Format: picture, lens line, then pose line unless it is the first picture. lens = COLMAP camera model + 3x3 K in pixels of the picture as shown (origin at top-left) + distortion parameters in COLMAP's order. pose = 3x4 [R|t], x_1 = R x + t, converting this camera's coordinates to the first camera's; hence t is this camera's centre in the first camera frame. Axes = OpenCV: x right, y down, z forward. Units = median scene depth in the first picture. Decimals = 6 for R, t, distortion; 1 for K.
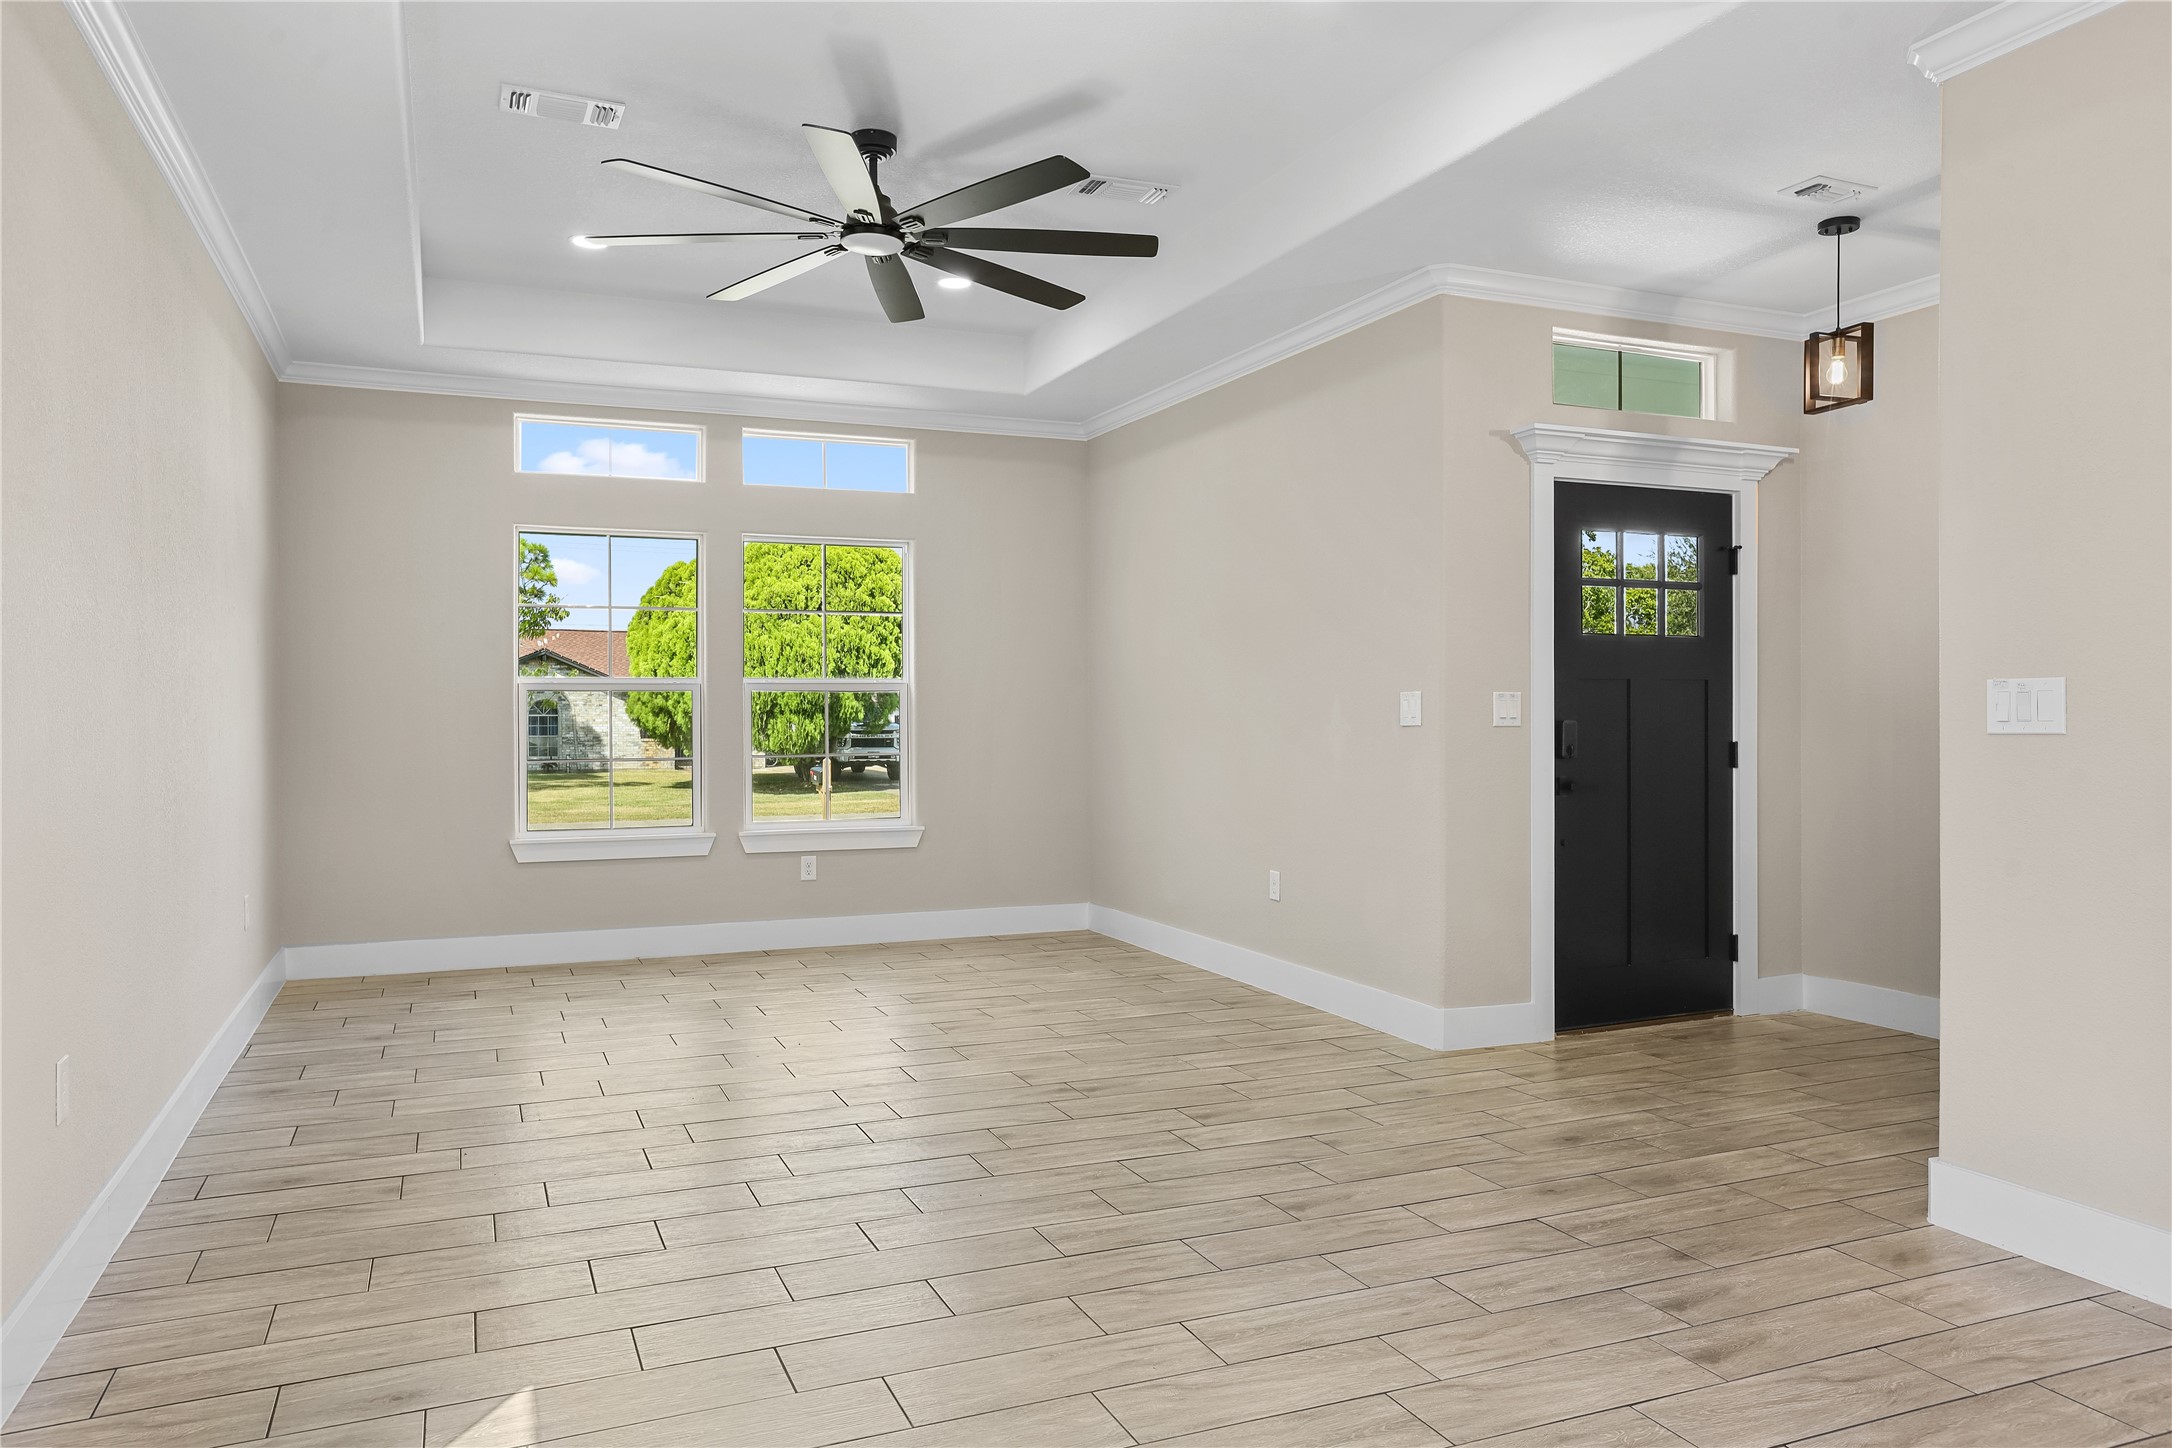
lens RADIAL K [[1507.9, 0, 1076.0], [0, 1507.9, 712.0], [0, 0, 1]] dist [0.000896, -0.057883]
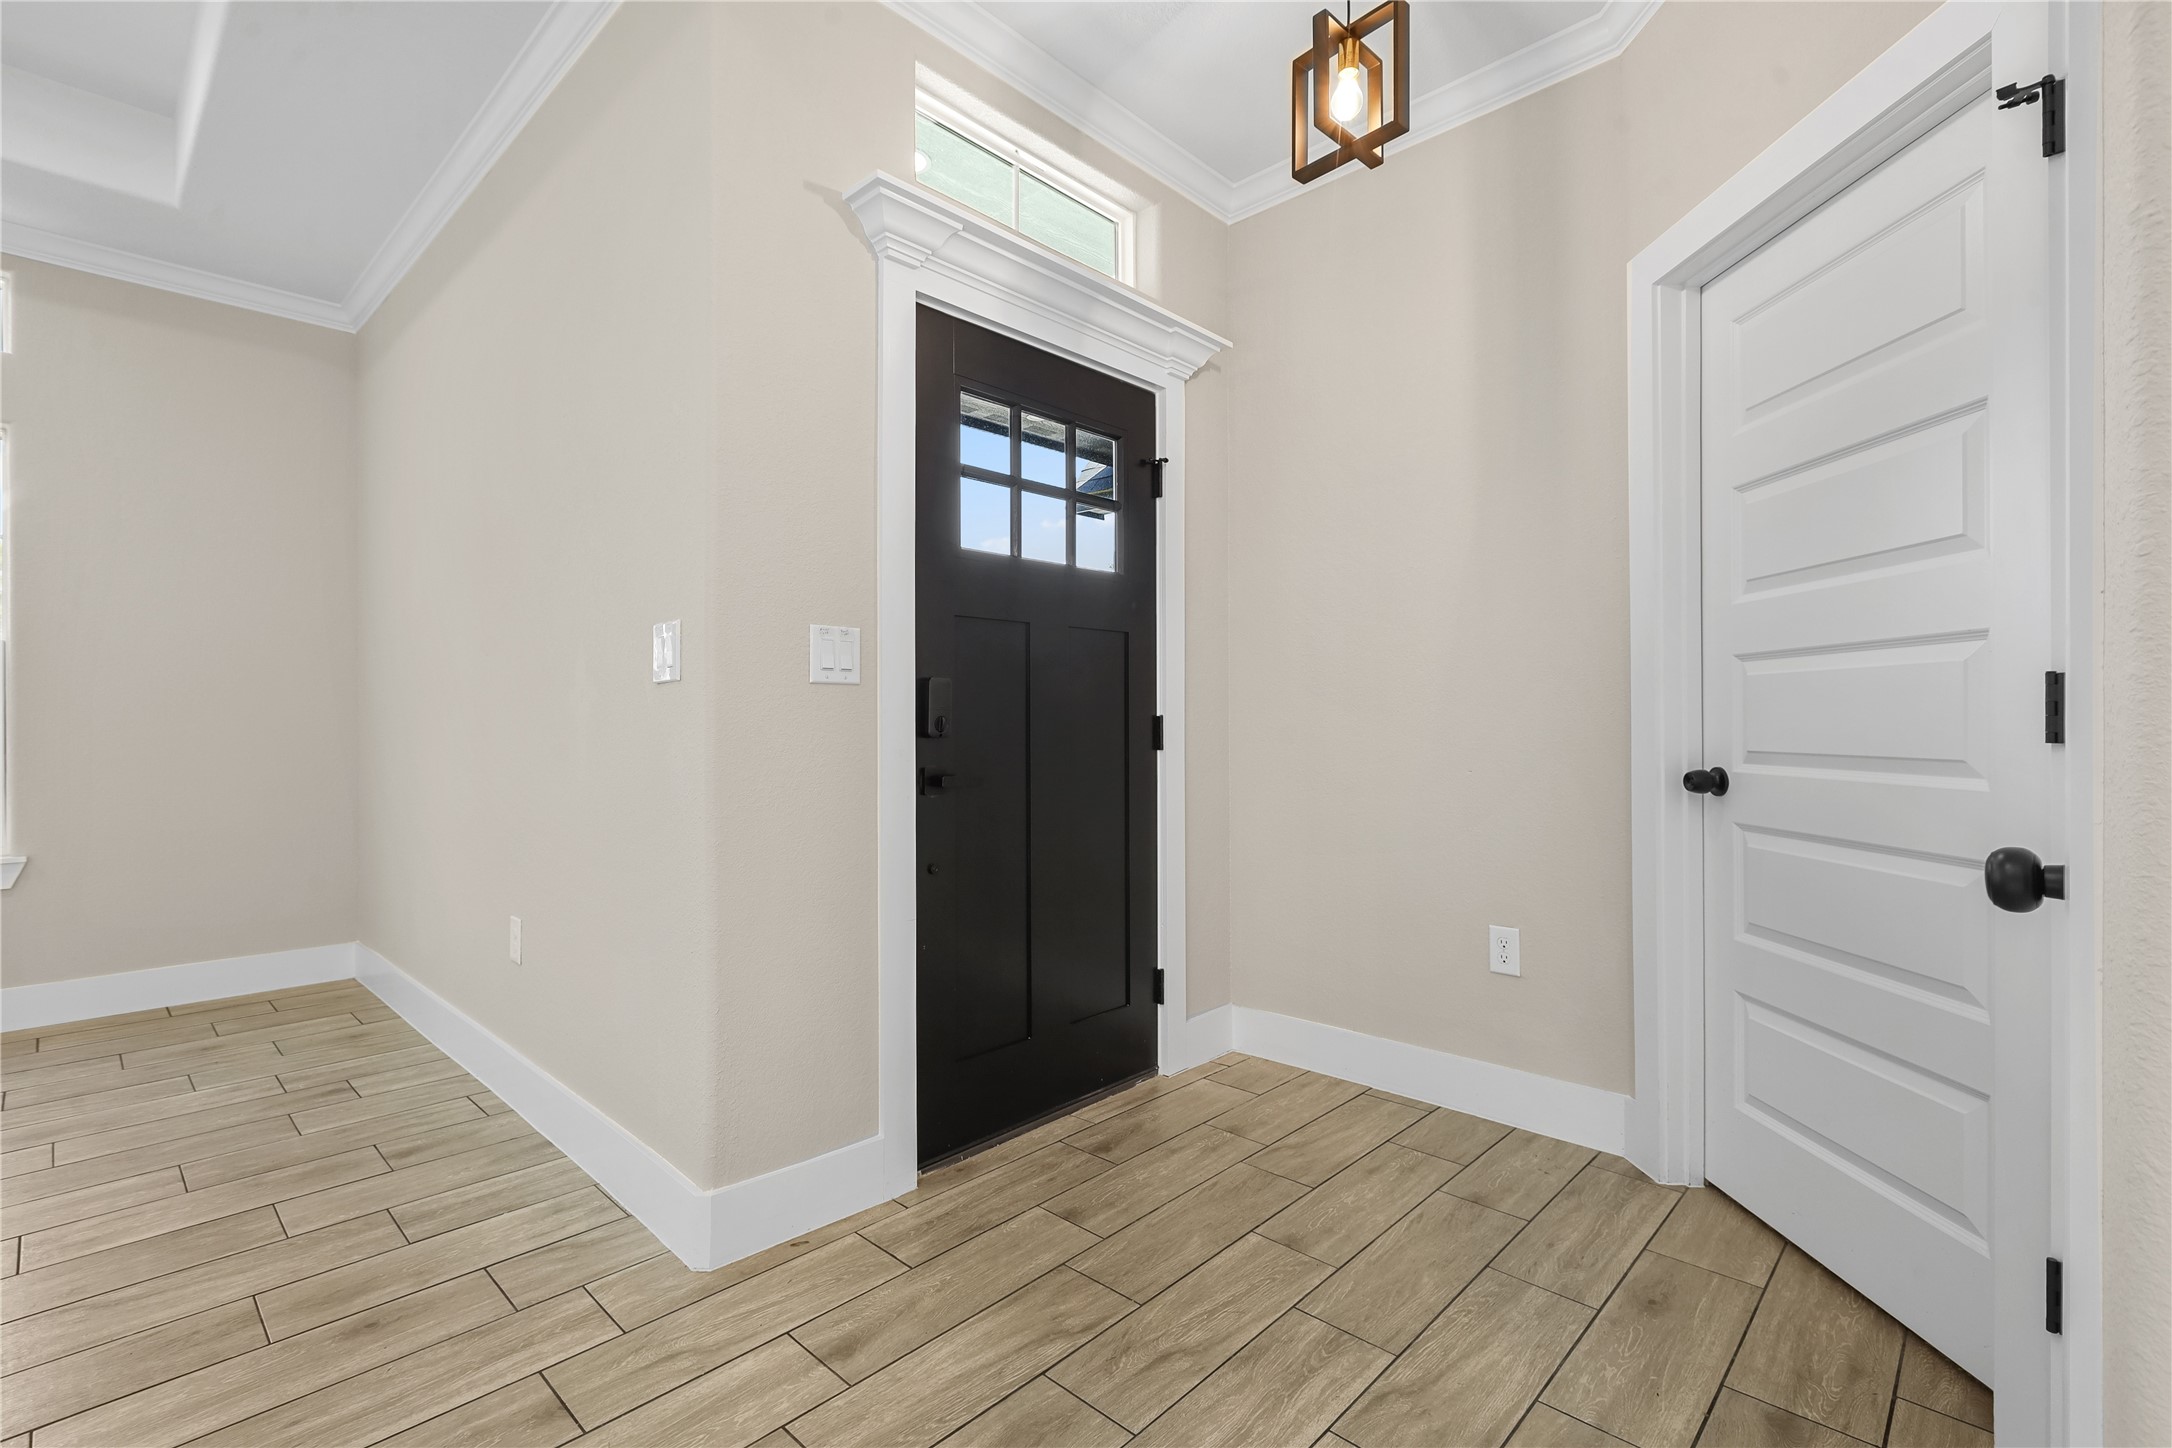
lens RADIAL K [[977.8, 0, 1082.6], [0, 977.8, 717.6], [0, 0, 1]] dist [-0.001047, 0.000076]
pose [[0.917216, 0.001009, 0.398389, 0.218393], [0.000903, 0.999989, -0.004612, 0.024407], [-0.398389, 0.004590, 0.917205, 0.597890]]
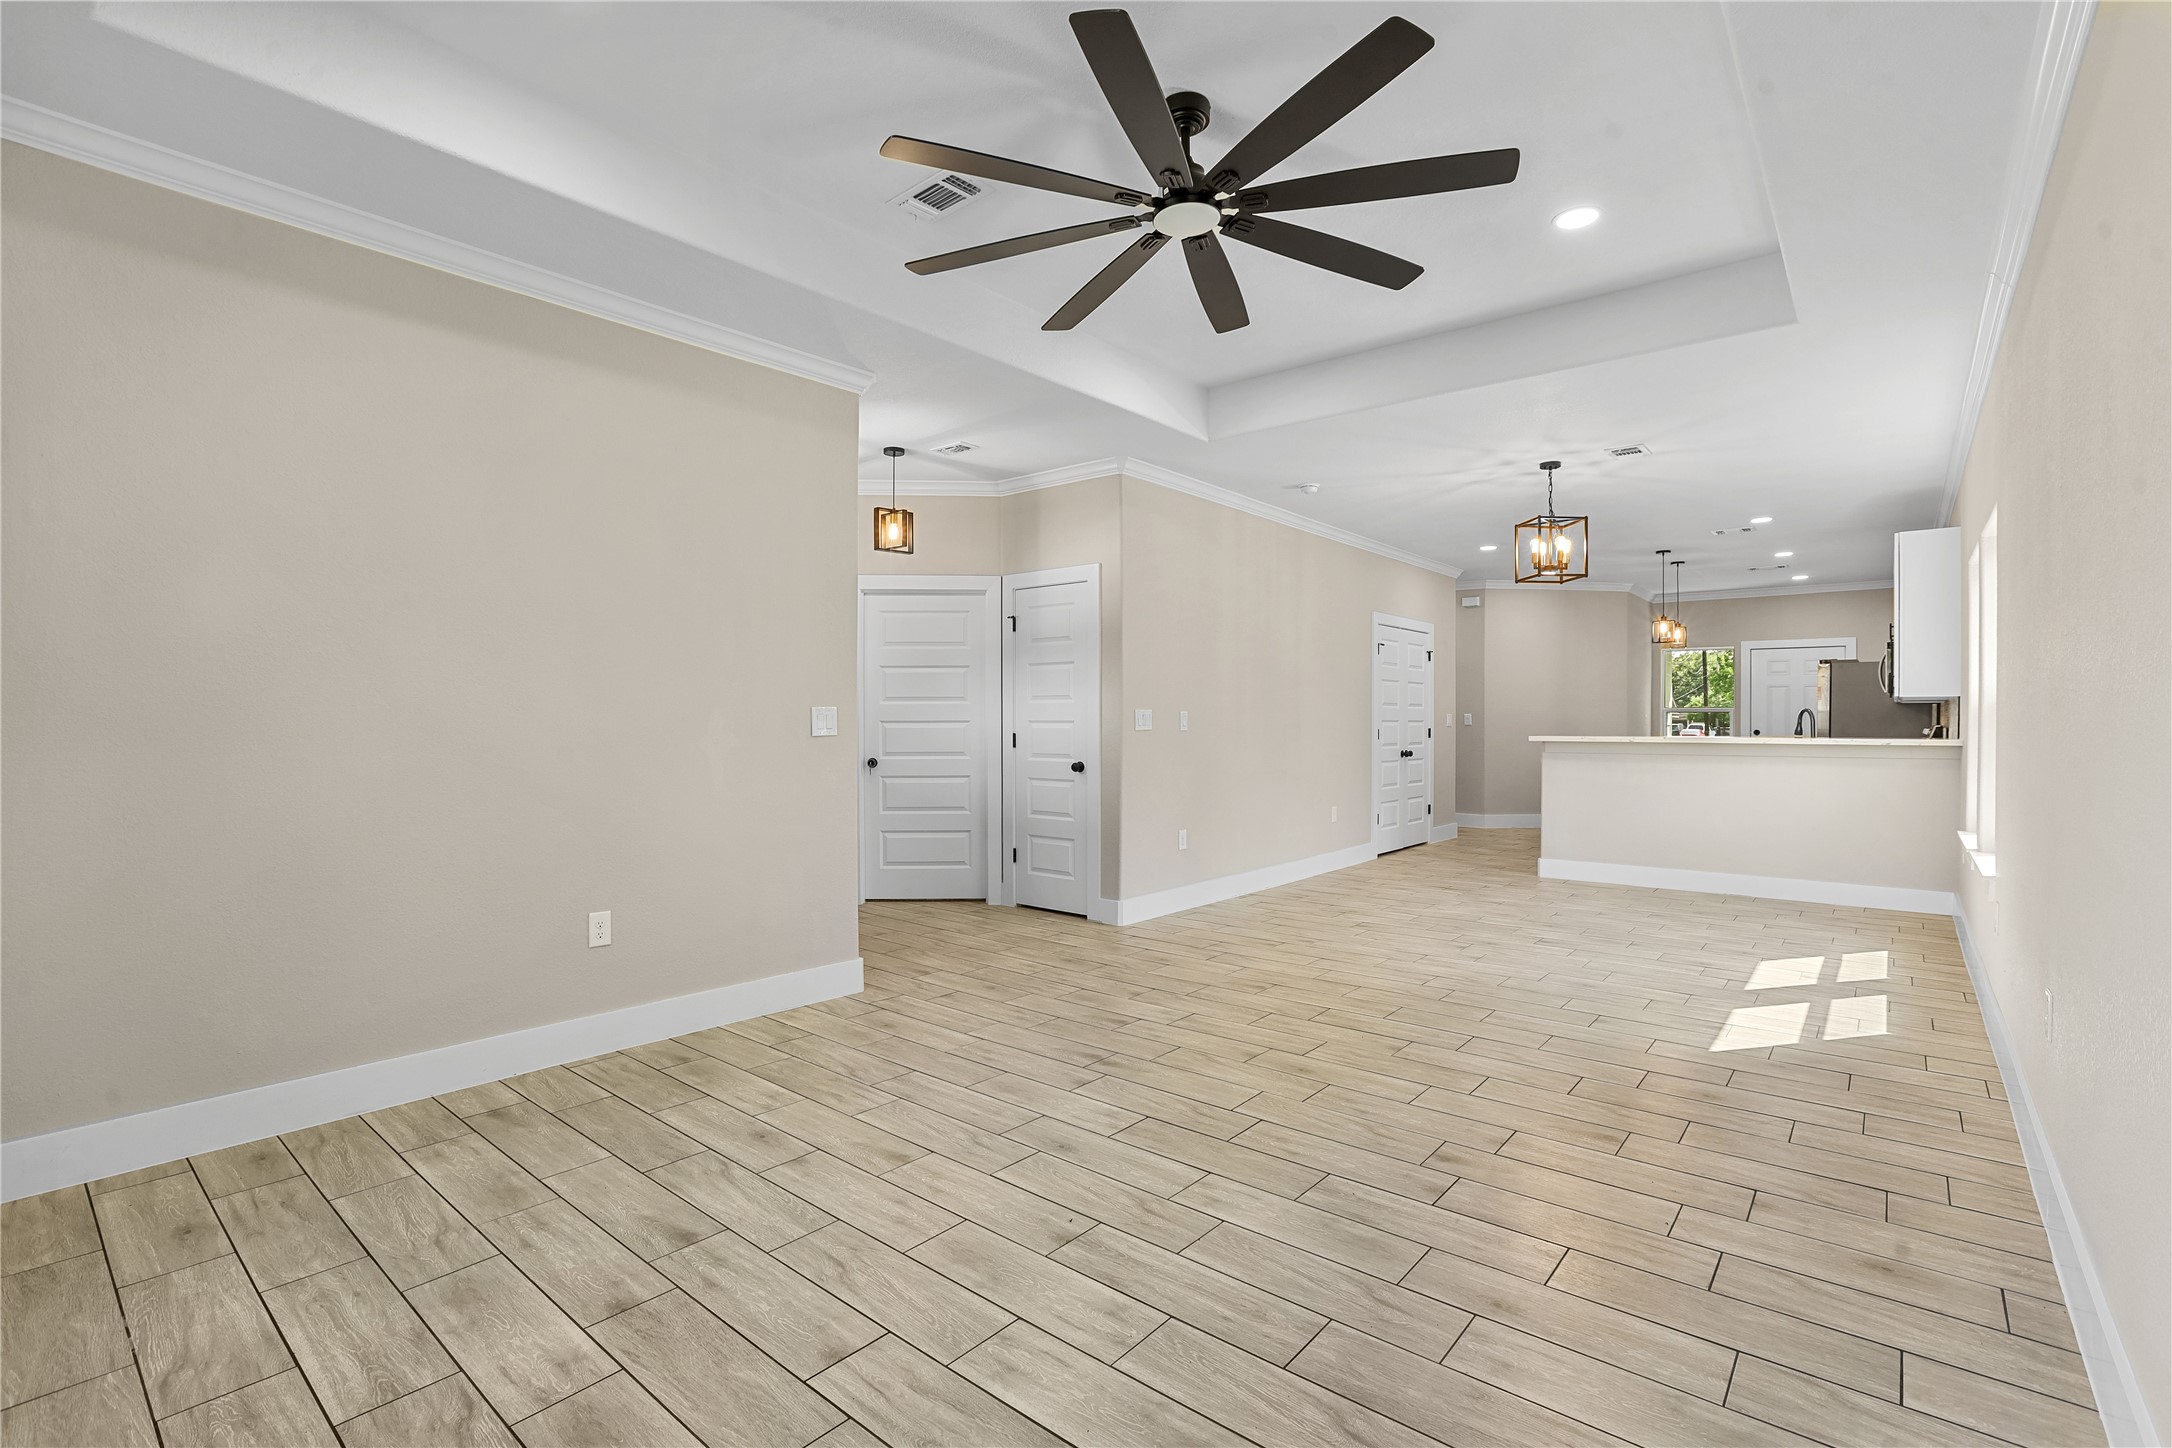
lens RADIAL K [[978.7, 0, 1086.0], [0, 978.7, 724.0], [0, 0, 1]] dist [-0.090834, 0.020461]
pose [[-0.459262, -0.001616, 0.888299, -0.552384], [0.003421, 0.999988, 0.003587, -0.001569], [-0.888294, 0.004686, -0.459251, 1.169944]]
